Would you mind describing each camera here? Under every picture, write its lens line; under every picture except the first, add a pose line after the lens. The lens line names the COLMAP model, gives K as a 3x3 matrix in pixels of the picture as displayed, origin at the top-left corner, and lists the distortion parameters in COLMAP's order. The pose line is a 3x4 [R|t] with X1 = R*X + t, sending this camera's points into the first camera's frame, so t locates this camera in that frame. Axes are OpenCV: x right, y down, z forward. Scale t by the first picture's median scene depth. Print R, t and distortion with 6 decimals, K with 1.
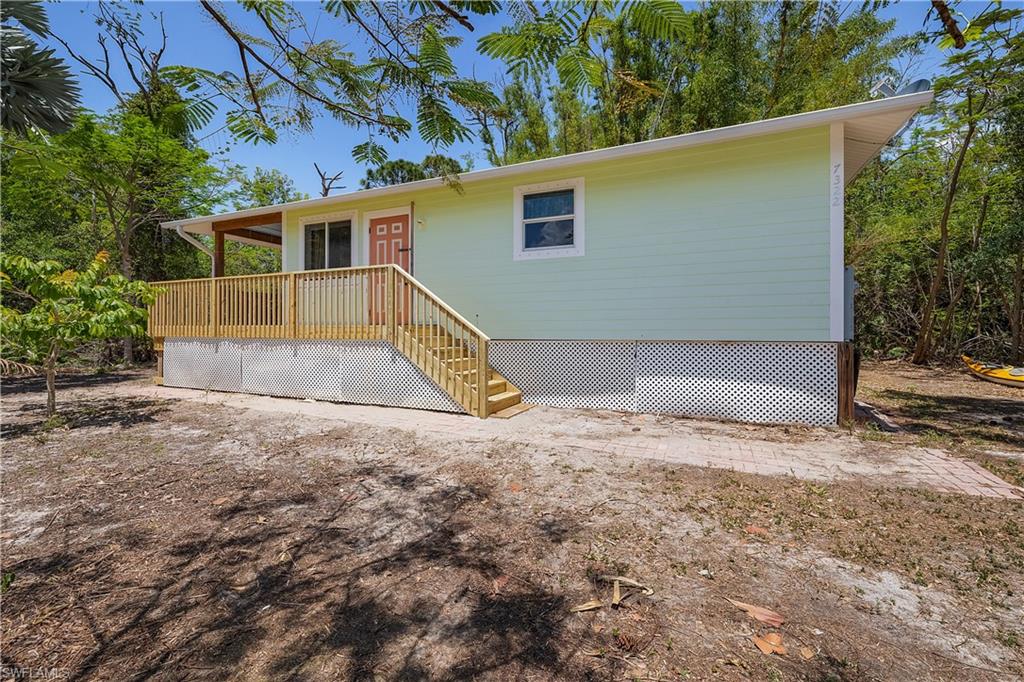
lens RADIAL K [[432.2, 0, 512.0], [0, 432.2, 339.0], [0, 0, 1]] dist [0.000882, -0.000068]
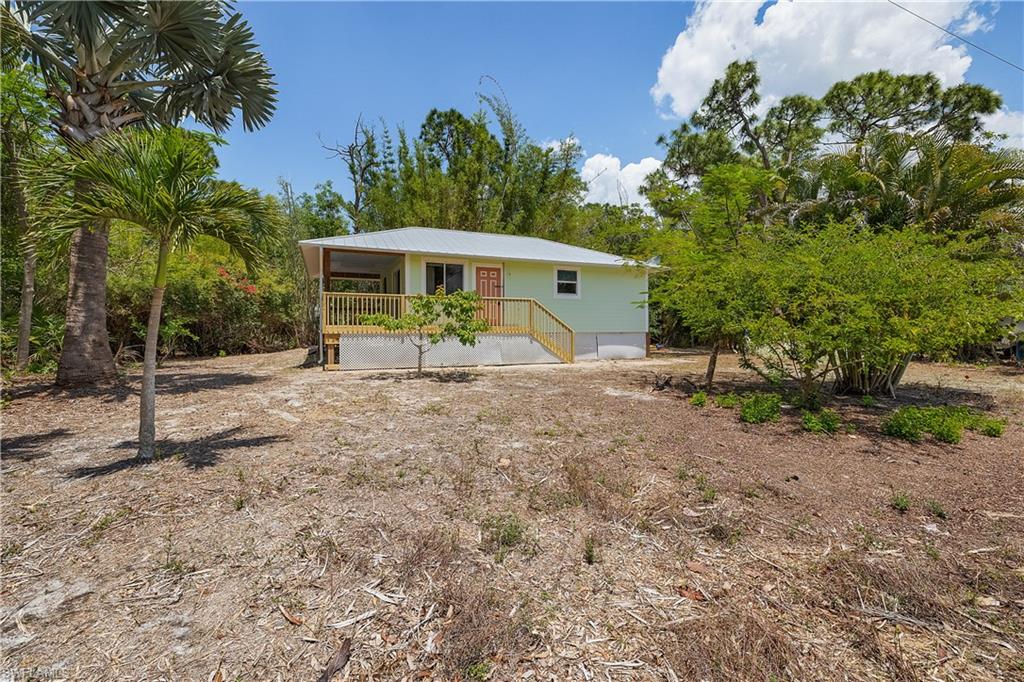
lens RADIAL K [[432.2, 0, 512.2], [0, 432.2, 335.0], [0, 0, 1]] dist [0.000882, -0.000068]
pose [[0.680395, -0.011777, 0.732751, -1.863983], [0.015182, 0.999883, 0.001973, 0.005018], [-0.732689, 0.009782, 0.680494, -0.393454]]
